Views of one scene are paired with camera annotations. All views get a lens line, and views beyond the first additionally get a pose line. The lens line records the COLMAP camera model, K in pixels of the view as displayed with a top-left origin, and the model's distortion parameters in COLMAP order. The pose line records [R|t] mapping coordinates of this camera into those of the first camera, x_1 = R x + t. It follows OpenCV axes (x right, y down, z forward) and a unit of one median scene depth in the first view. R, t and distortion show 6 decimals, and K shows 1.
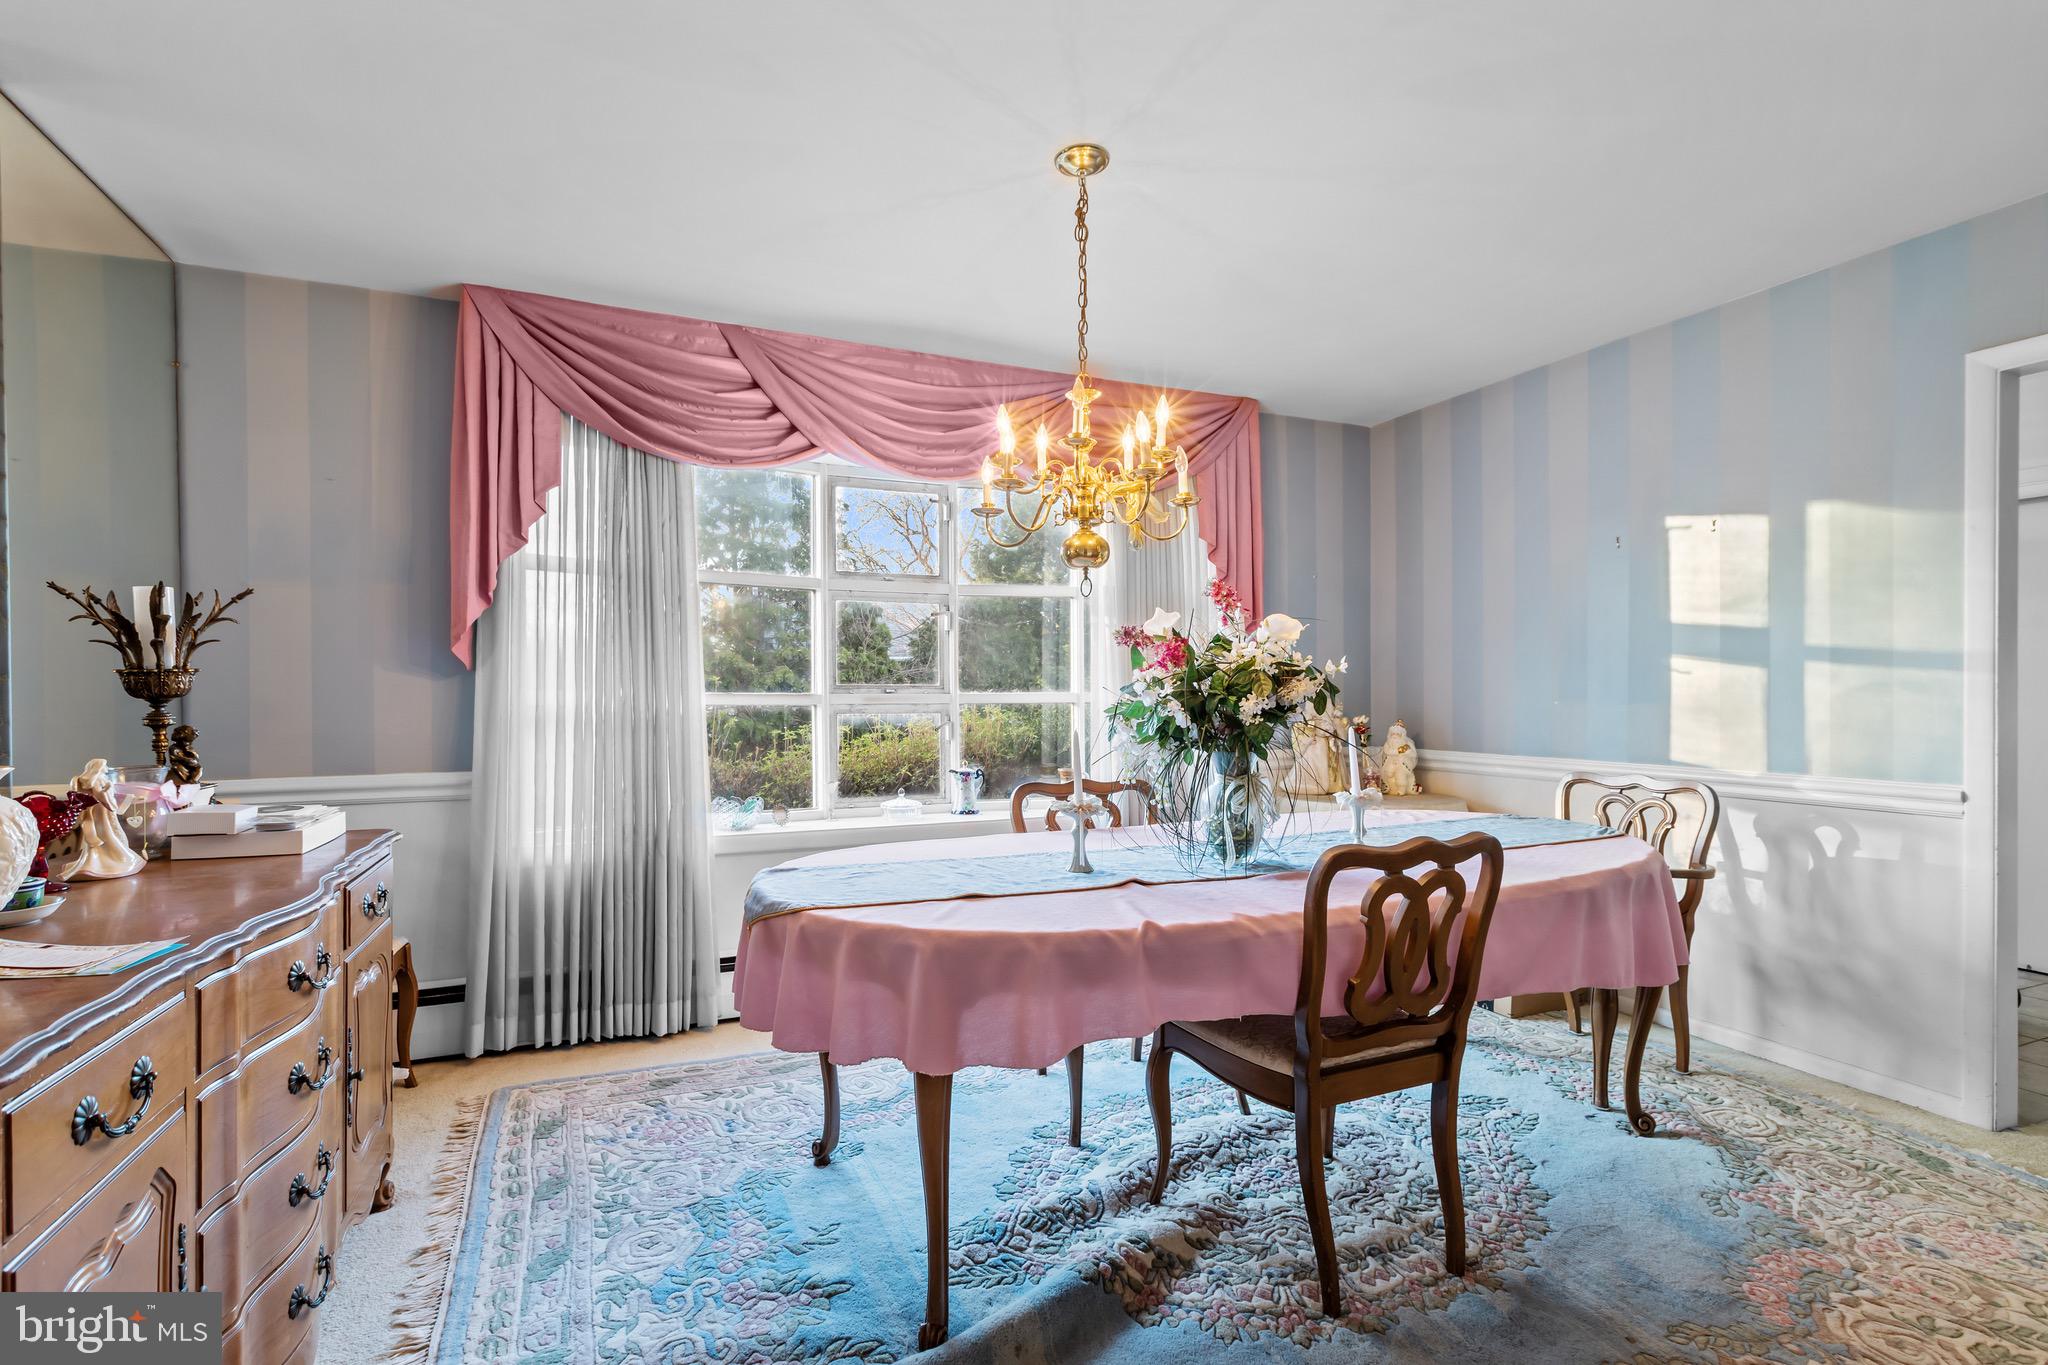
lens RADIAL K [[941.9, 0, 994.9], [0, 941.9, 698.4], [0, 0, 1]] dist [-0.000376, -0.000588]
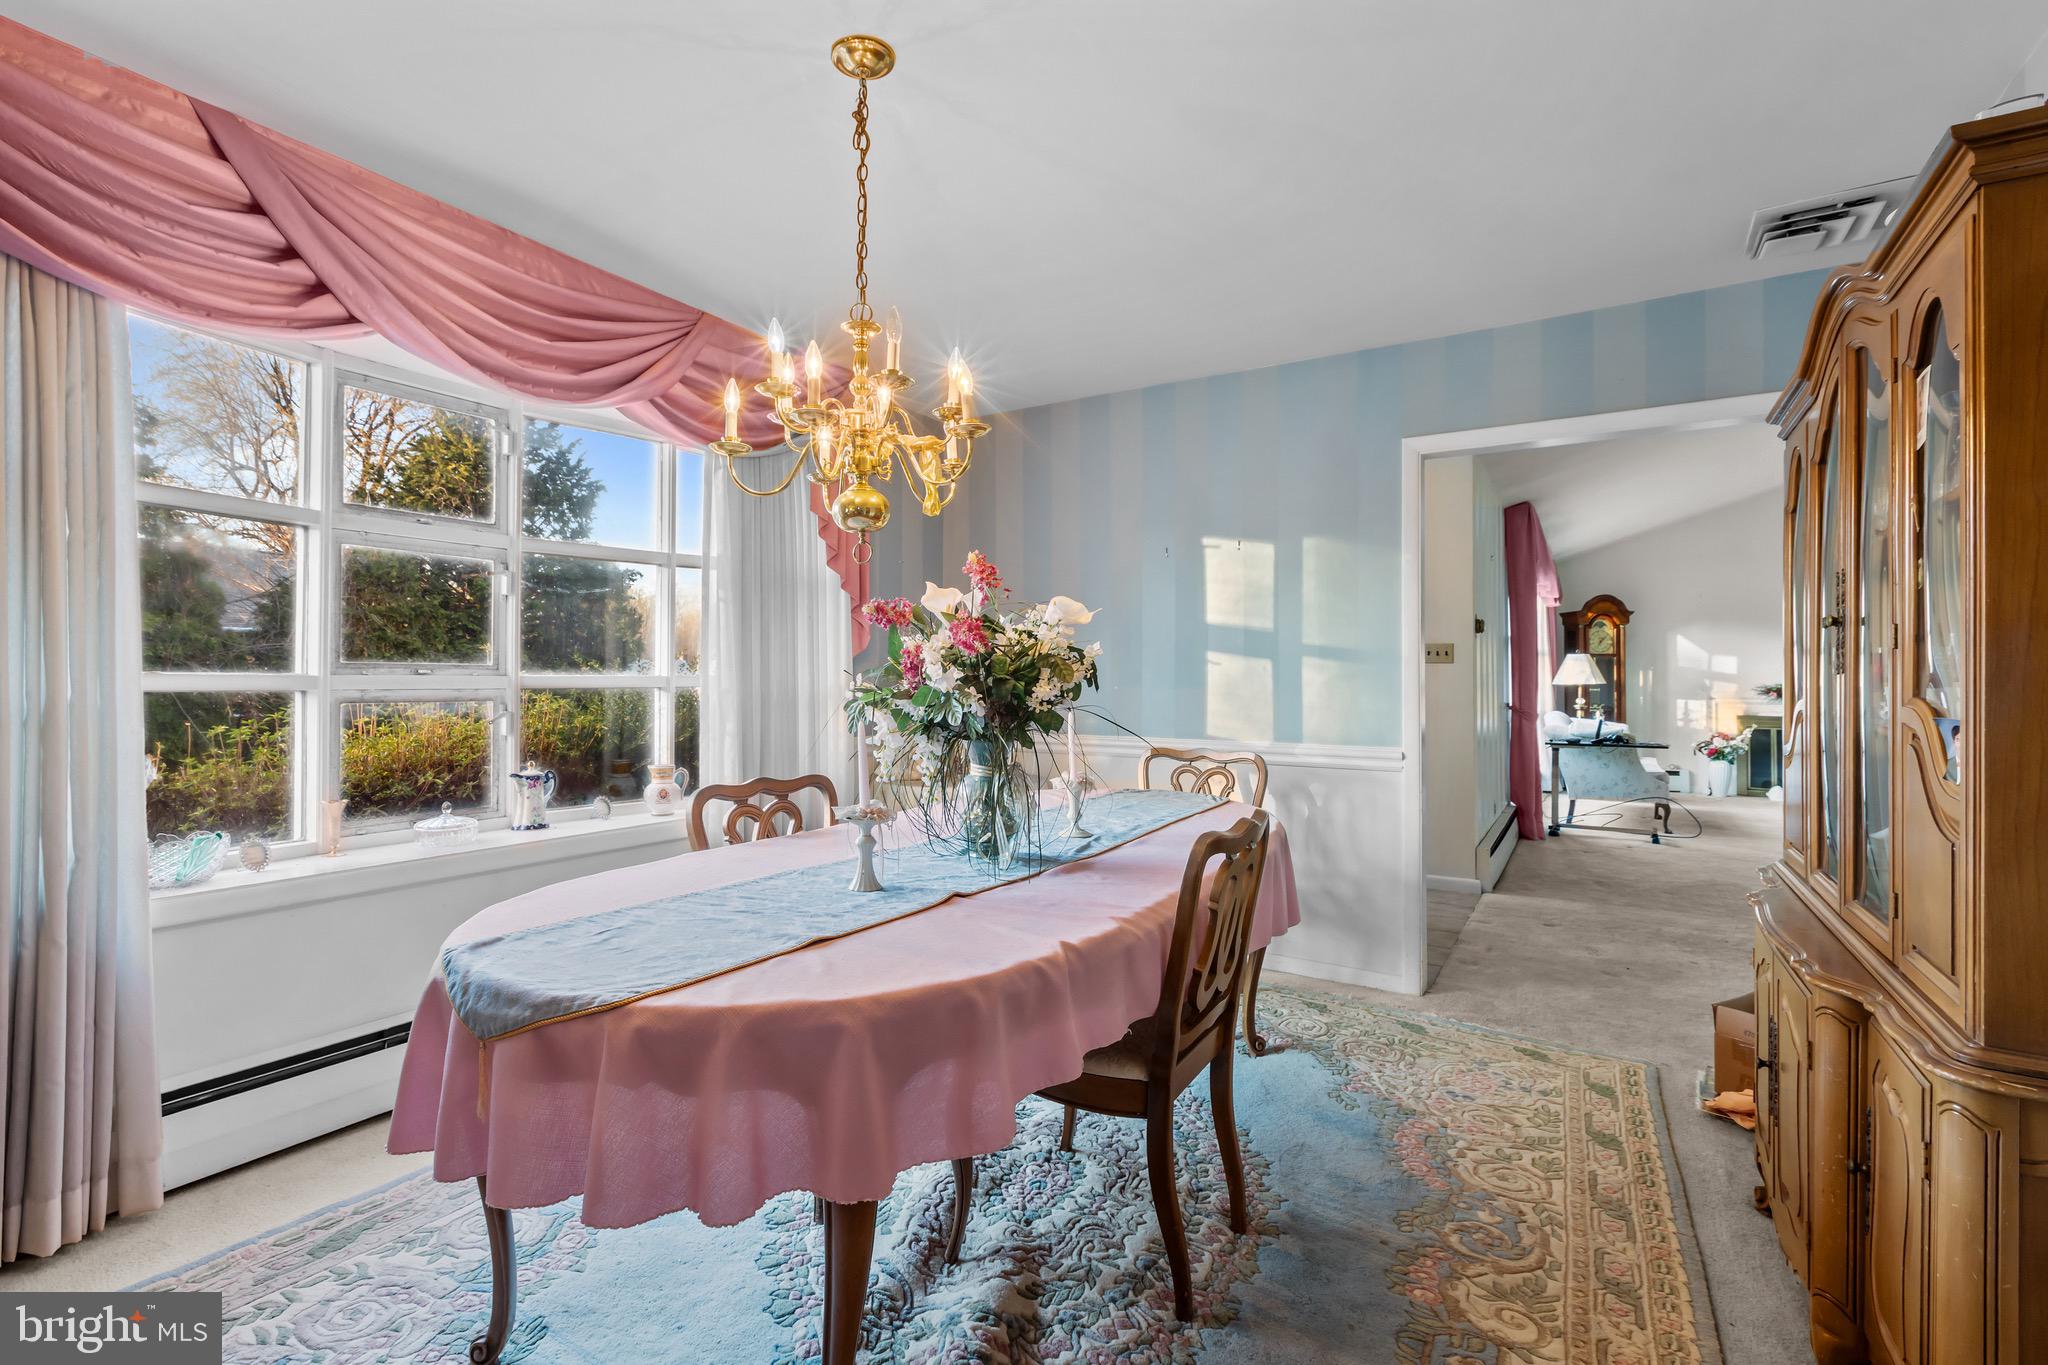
lens RADIAL K [[933.0, 0, 992.2], [0, 933.0, 660.2], [0, 0, 1]] dist [0.000106, -0.000933]
pose [[0.819445, 0.018402, 0.572862, -0.235725], [-0.004231, 0.999651, -0.026059, 0.000539], [-0.573142, 0.018930, 0.819237, 0.199602]]
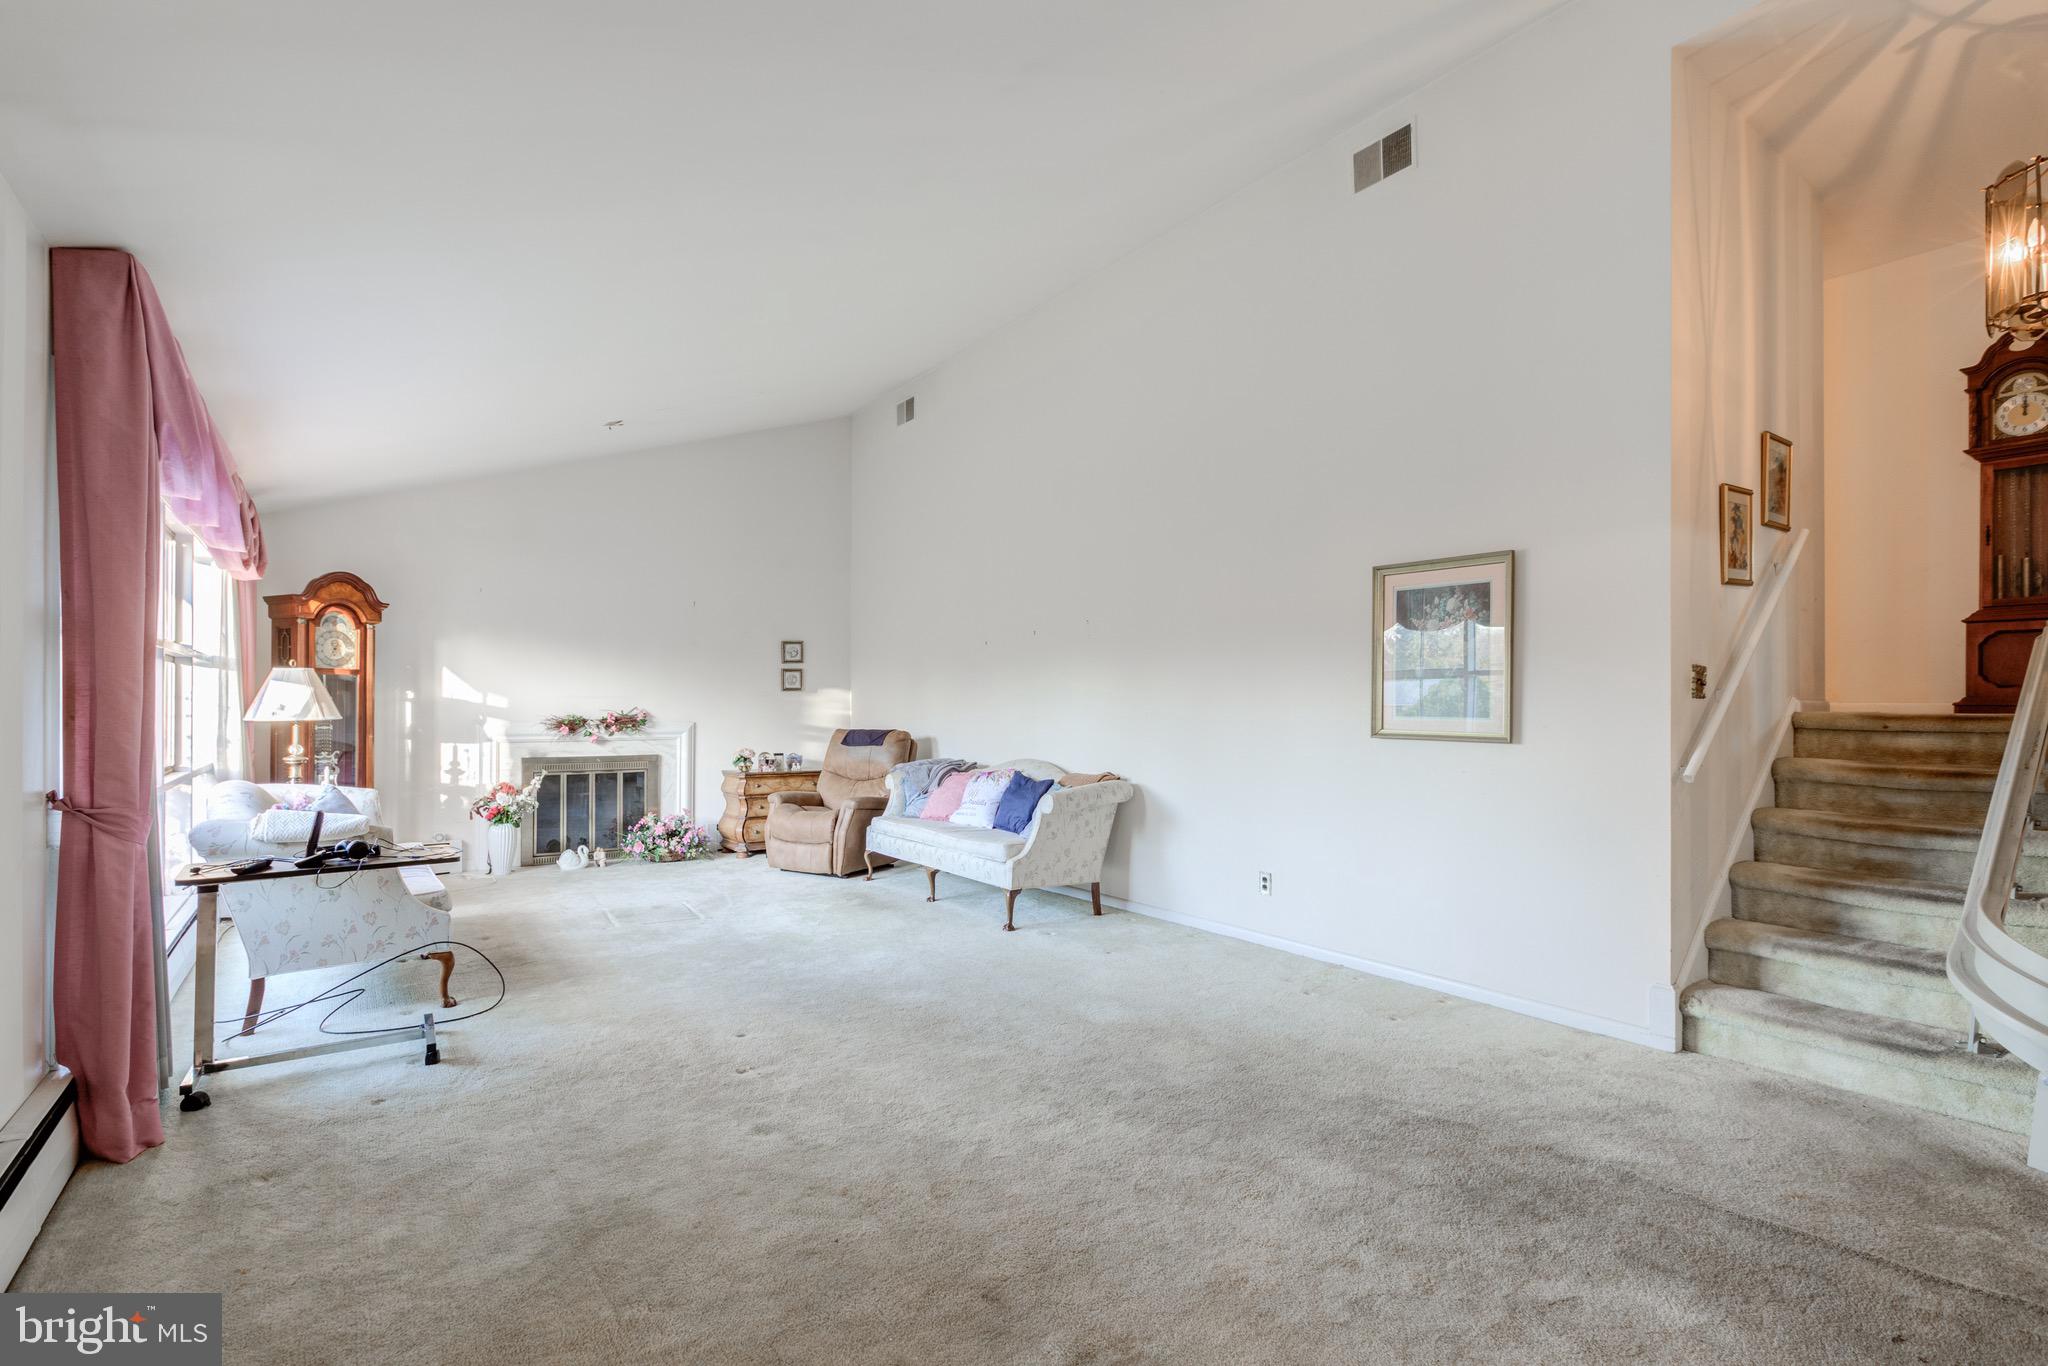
lens RADIAL K [[941.9, 0, 994.9], [0, 941.9, 698.9], [0, 0, 1]] dist [-0.000376, -0.000588]
pose [[-0.219096, 0.008964, 0.975662, 1.289100], [0.001985, 0.999960, -0.008742, -0.035538], [-0.975701, 0.000021, -0.219105, 0.786106]]
